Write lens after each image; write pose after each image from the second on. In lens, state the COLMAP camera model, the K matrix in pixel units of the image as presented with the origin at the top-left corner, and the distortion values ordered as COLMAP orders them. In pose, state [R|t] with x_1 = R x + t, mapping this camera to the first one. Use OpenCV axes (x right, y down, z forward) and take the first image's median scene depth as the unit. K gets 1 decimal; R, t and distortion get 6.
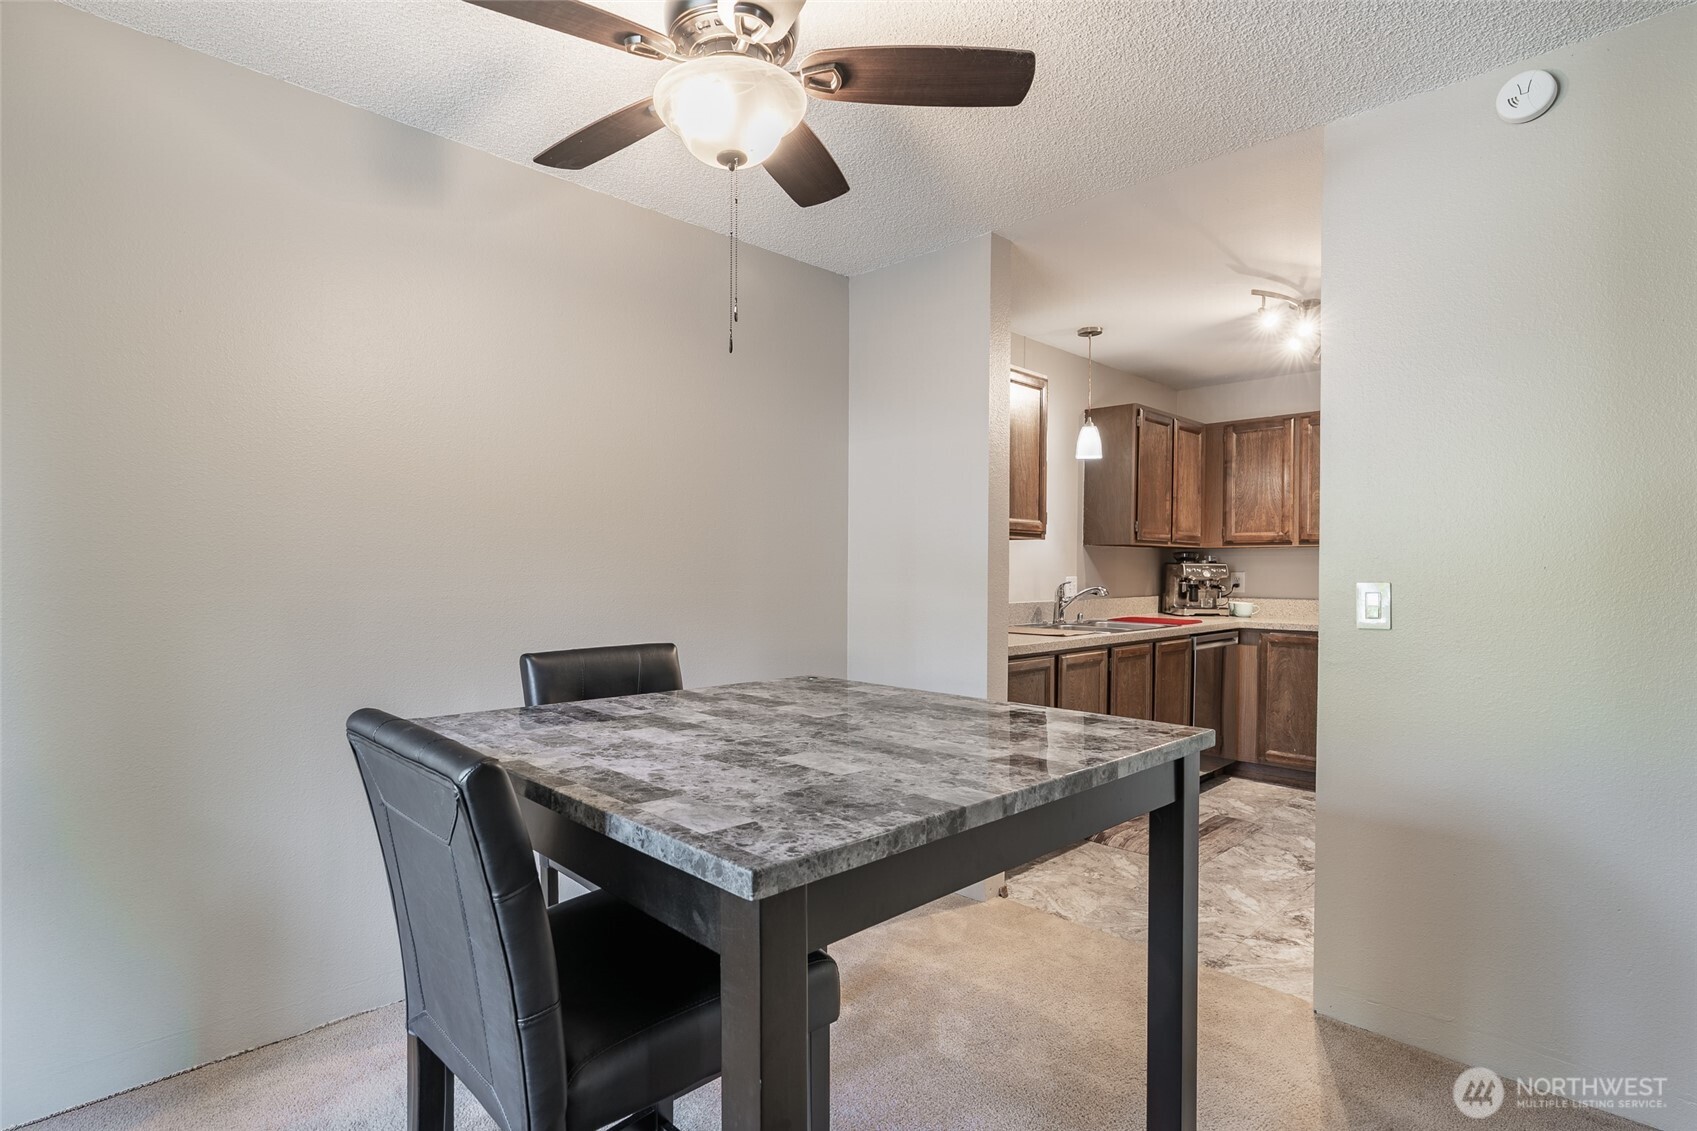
lens RADIAL K [[821.0, 0, 848.5], [0, 821.0, 565.5], [0, 0, 1]] dist [-0.001840, -0.000218]
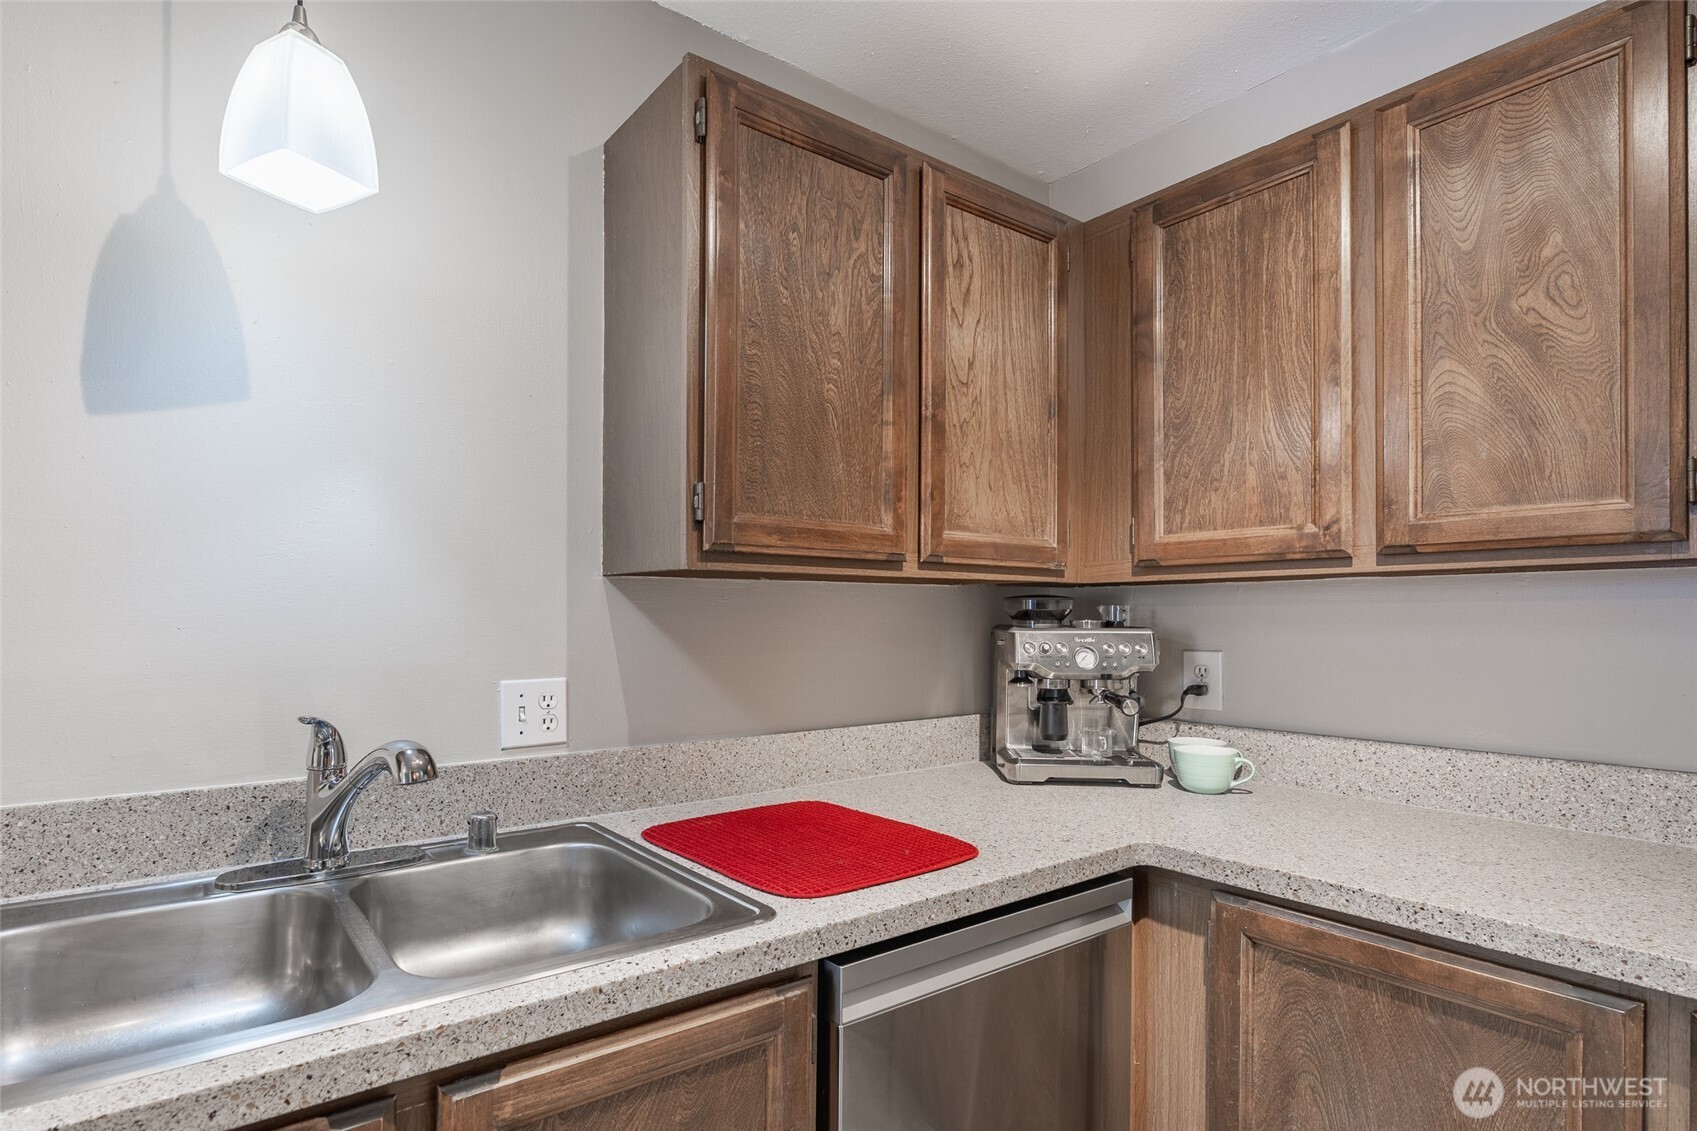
lens RADIAL K [[848.5, 0, 765.1], [0, 848.5, 609.1], [0, 0, 1]] dist [-0.003286, 0.000147]
pose [[0.983998, -0.009434, -0.177931, 0.375377], [0.007500, 0.999905, -0.011542, -0.007747], [0.178023, 0.010023, 0.983975, 0.644819]]
